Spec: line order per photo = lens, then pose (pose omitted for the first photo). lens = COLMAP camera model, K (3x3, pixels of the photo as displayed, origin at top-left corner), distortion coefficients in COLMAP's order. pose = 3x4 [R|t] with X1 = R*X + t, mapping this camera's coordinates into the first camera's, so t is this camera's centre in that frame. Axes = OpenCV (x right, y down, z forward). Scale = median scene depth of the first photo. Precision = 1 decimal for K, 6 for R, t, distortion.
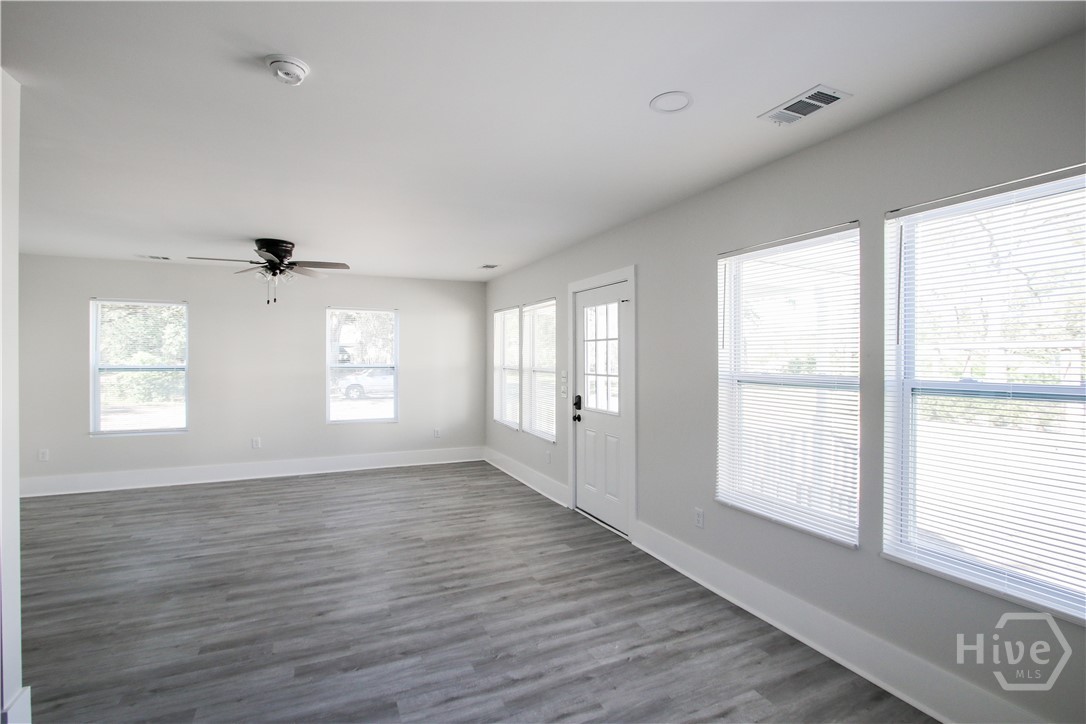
lens RADIAL K [[509.8, 0, 553.1], [0, 509.8, 359.8], [0, 0, 1]] dist [-0.017149, 0.000363]
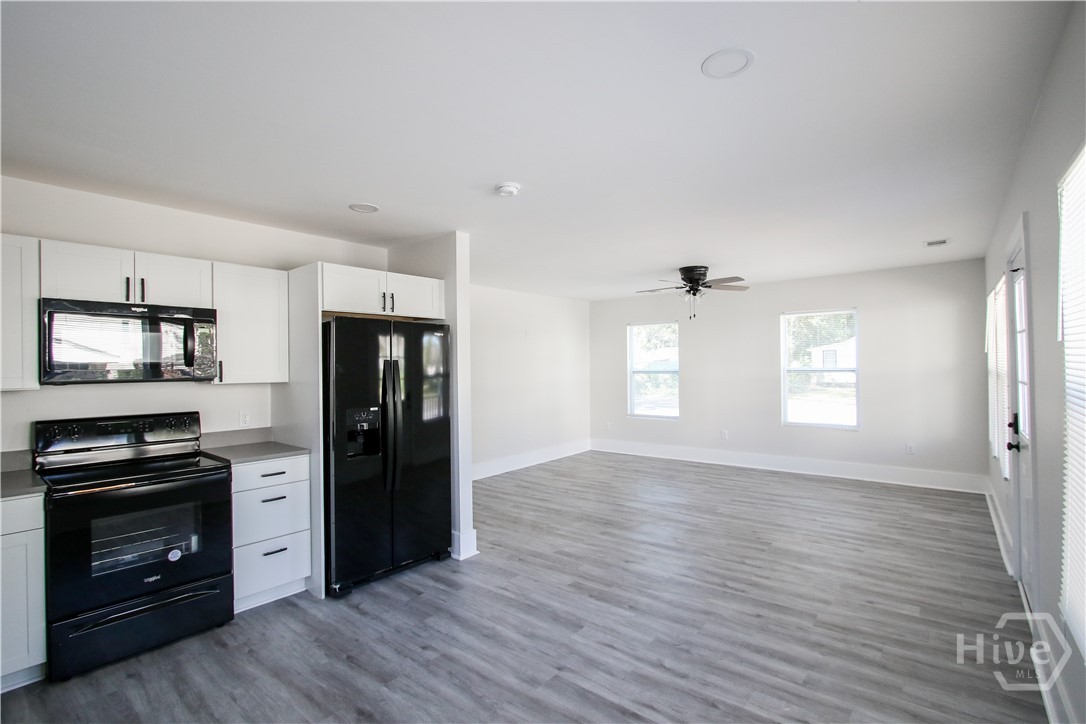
lens RADIAL K [[500.8, 0, 549.3], [0, 500.8, 361.4], [0, 0, 1]] dist [-0.015364, 0.001348]
pose [[0.432472, -0.016400, -0.901498, 0.486782], [0.015617, 0.999821, -0.010697, -0.002374], [0.901512, -0.009453, 0.432650, 0.208216]]
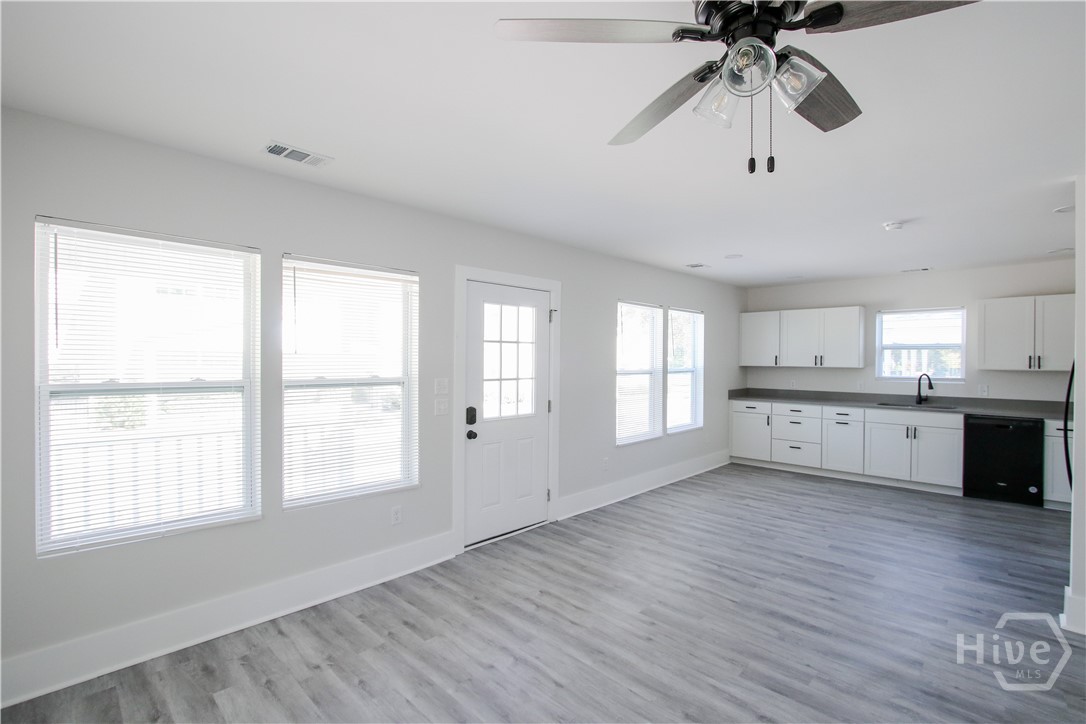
lens RADIAL K [[500.8, 0, 549.3], [0, 500.8, 361.4], [0, 0, 1]] dist [-0.015364, 0.001348]
pose [[-0.350228, -0.007423, 0.936635, -0.973375], [-0.002959, 0.999972, 0.006819, -0.012067], [-0.936660, -0.000383, -0.350241, 1.521056]]
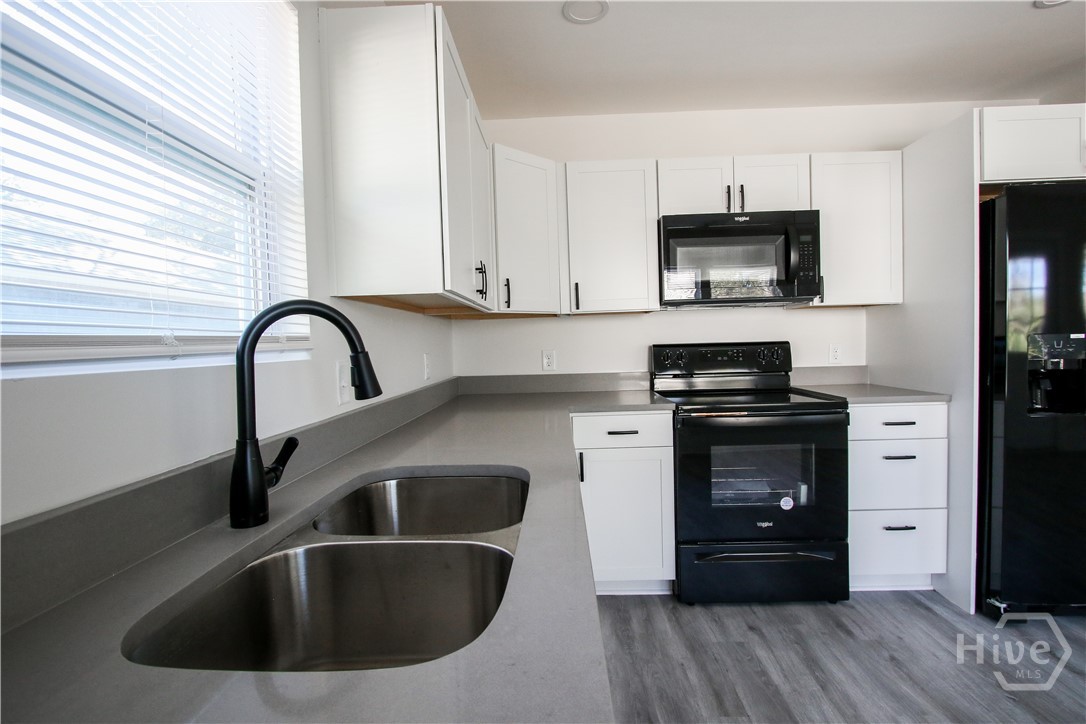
lens RADIAL K [[500.8, 0, 549.3], [0, 500.8, 361.4], [0, 0, 1]] dist [-0.015364, 0.001348]
pose [[-0.446296, 0.046988, -0.893651, 0.264742], [0.031827, 0.998822, 0.036624, 0.057943], [0.894319, -0.012097, -0.447266, 0.042688]]
